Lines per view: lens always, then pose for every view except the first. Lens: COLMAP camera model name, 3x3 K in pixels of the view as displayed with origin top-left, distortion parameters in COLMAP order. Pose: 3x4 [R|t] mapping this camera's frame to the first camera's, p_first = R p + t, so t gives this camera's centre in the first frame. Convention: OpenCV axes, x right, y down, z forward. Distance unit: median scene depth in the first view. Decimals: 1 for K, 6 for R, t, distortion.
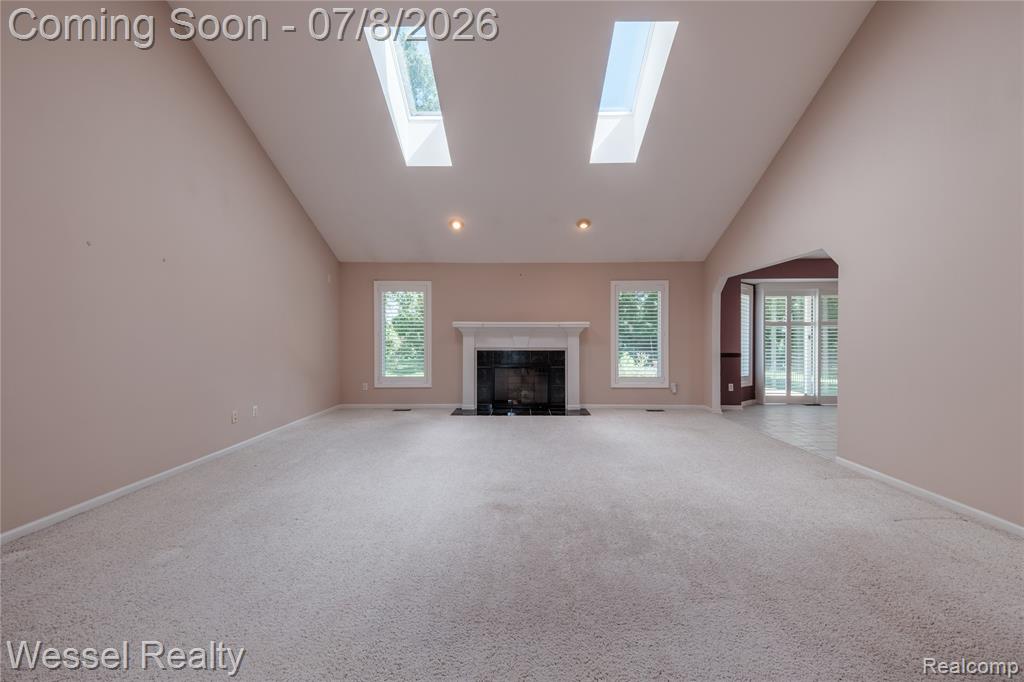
lens RADIAL K [[402.6, 0, 517.3], [0, 402.6, 342.5], [0, 0, 1]] dist [0.024335, -0.008118]
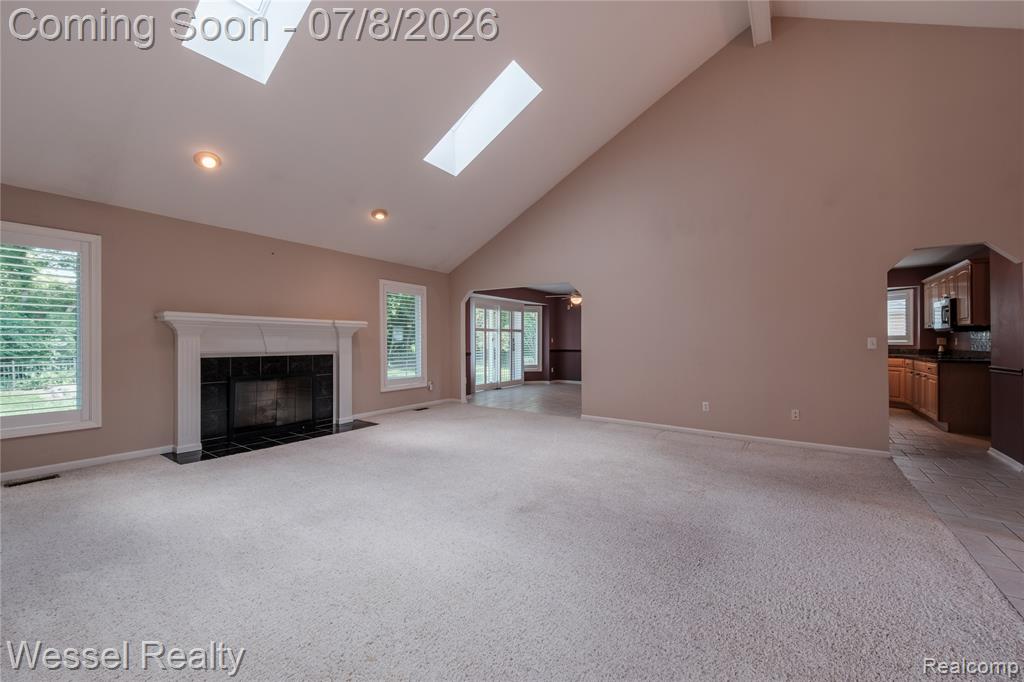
lens RADIAL K [[402.6, 0, 522.2], [0, 402.6, 342.6], [0, 0, 1]] dist [0.024335, -0.008118]
pose [[0.527737, -0.001274, 0.849407, -0.395465], [0.009756, 0.999942, -0.004561, 0.002776], [-0.849352, 0.010694, 0.527719, 0.217512]]
